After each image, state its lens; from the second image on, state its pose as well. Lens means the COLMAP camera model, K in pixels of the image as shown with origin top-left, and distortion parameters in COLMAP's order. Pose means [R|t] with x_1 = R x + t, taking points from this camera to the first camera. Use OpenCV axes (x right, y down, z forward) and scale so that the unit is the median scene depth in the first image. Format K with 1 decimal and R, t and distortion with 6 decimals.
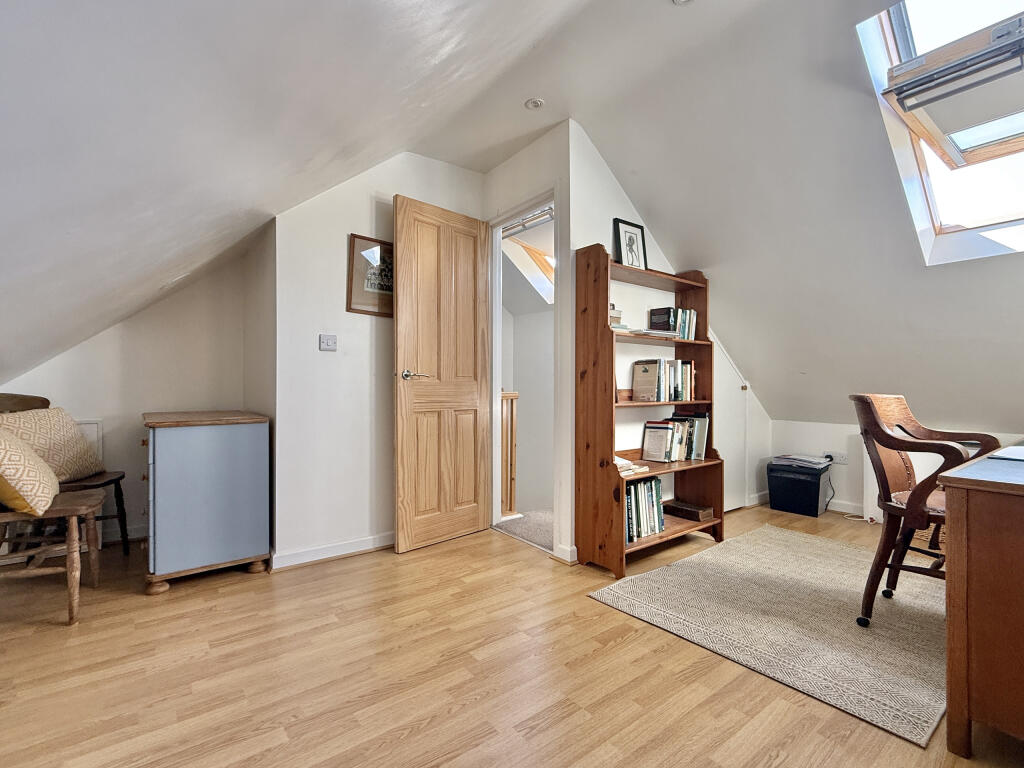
lens RADIAL K [[478.3, 0, 513.7], [0, 478.3, 386.1], [0, 0, 1]] dist [0.004043, -0.000312]
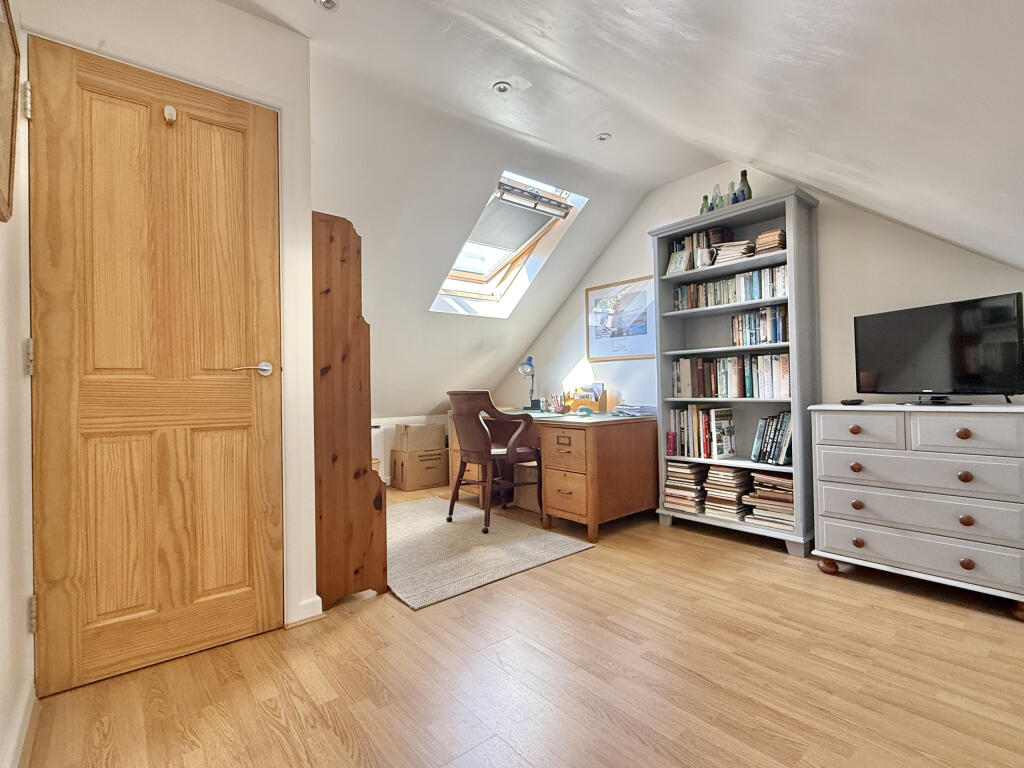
lens RADIAL K [[478.3, 0, 512.9], [0, 478.3, 382.5], [0, 0, 1]] dist [0.004043, -0.000312]
pose [[-0.027530, 0.010578, 0.999565, -0.833179], [0.018418, 0.999780, -0.010073, 0.011665], [-0.999451, 0.018133, -0.027719, 0.887539]]
